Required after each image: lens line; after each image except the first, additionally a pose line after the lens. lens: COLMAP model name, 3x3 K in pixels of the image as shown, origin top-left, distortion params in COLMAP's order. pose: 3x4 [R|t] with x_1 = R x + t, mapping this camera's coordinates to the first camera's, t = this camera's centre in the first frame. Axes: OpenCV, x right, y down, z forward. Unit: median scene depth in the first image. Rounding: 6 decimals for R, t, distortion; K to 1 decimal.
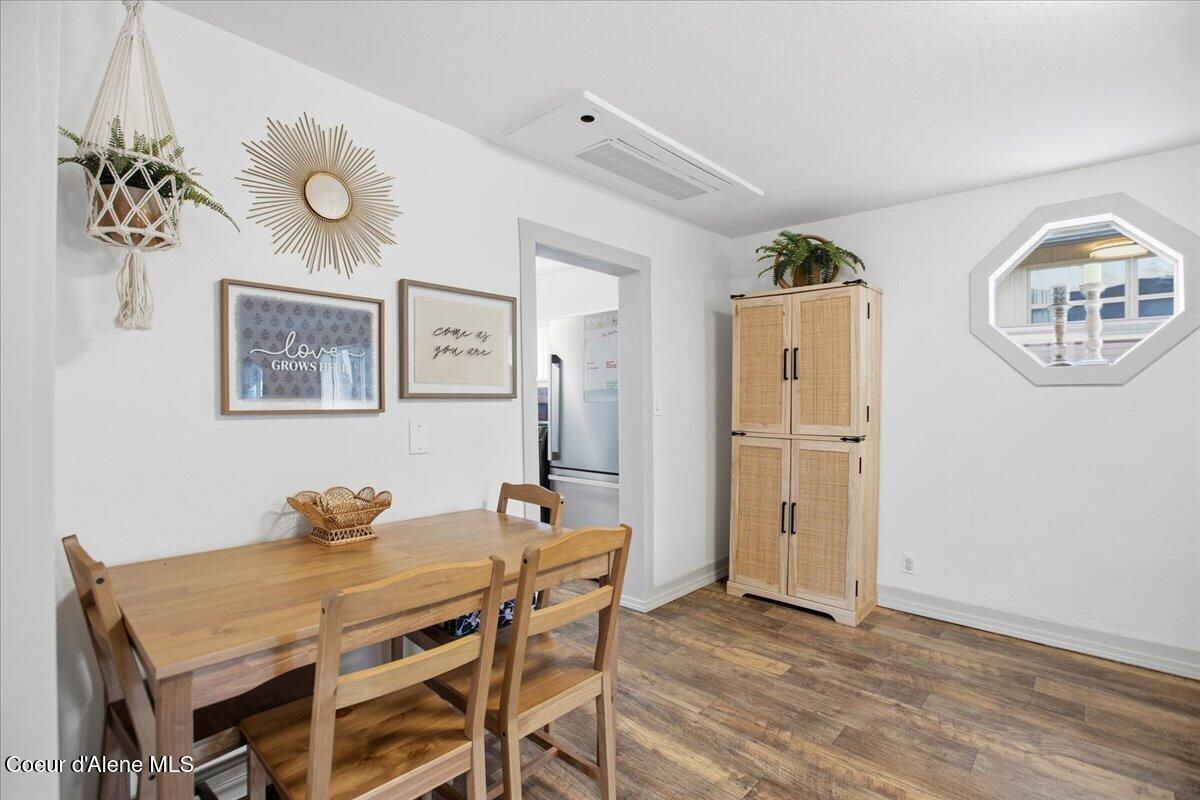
lens RADIAL K [[560.2, 0, 607.5], [0, 560.2, 407.9], [0, 0, 1]] dist [-0.052106, 0.014727]
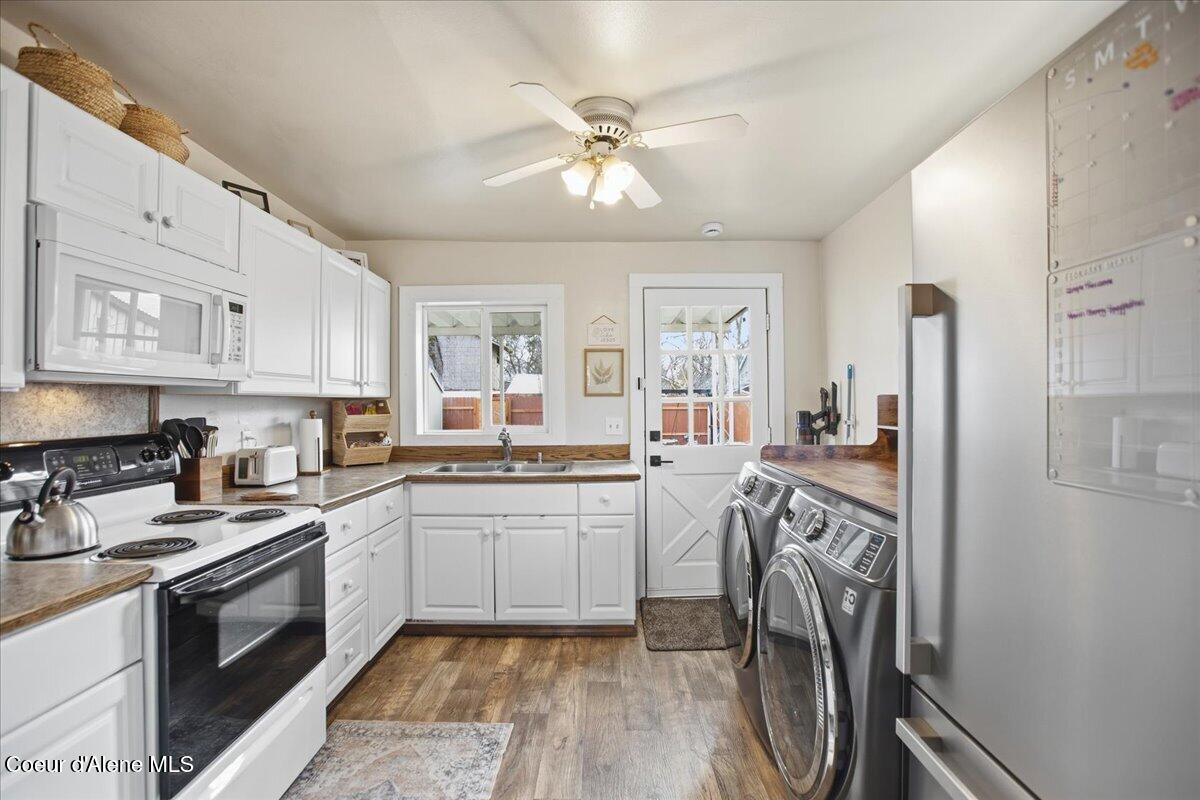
lens RADIAL K [[560.2, 0, 603.2], [0, 560.2, 396.7], [0, 0, 1]] dist [-0.052106, 0.014727]
pose [[0.690516, -0.003768, -0.723307, -0.023392], [-0.006096, 0.999921, -0.011028, -0.081233], [0.723291, 0.012025, 0.690439, 1.554294]]
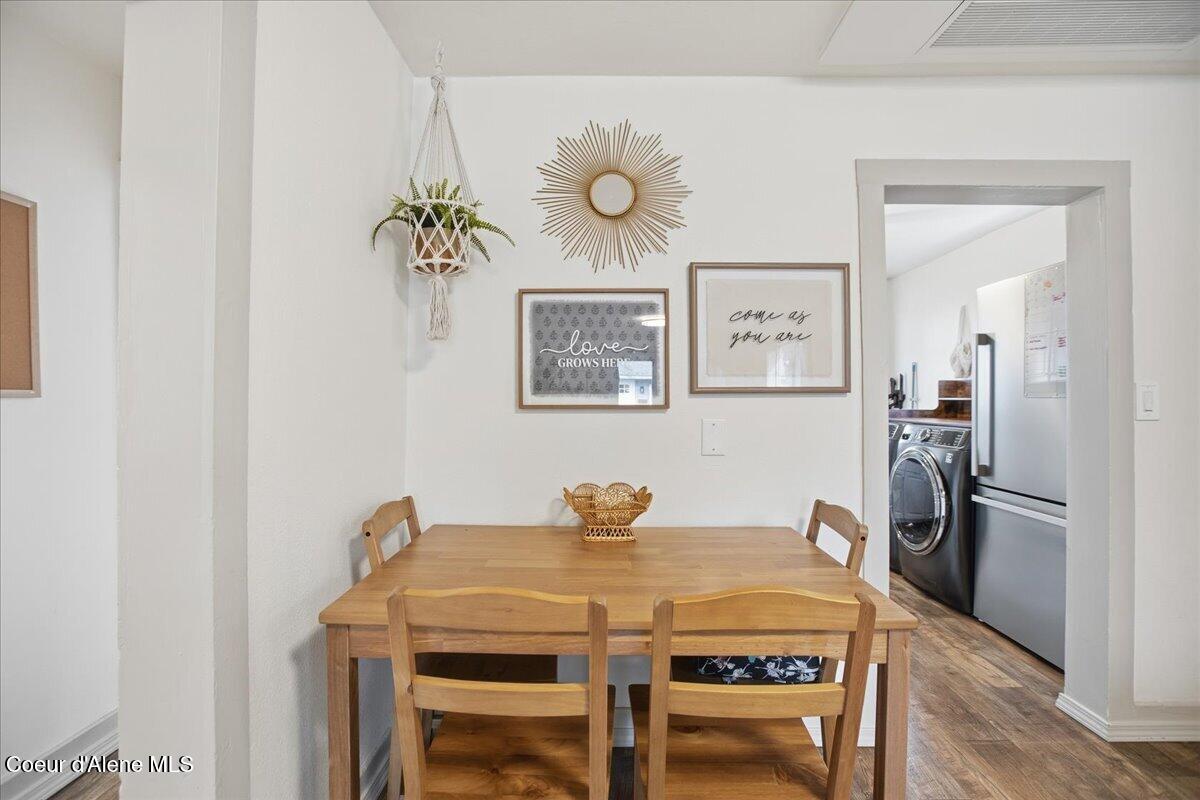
lens RADIAL K [[560.2, 0, 576.9], [0, 560.2, 395.9], [0, 0, 1]] dist [-0.052106, 0.014727]
pose [[0.653390, -0.001101, -0.757020, 0.221371], [-0.008356, 0.999928, -0.008667, -0.003528], [0.756975, 0.011988, 0.653334, 0.279174]]
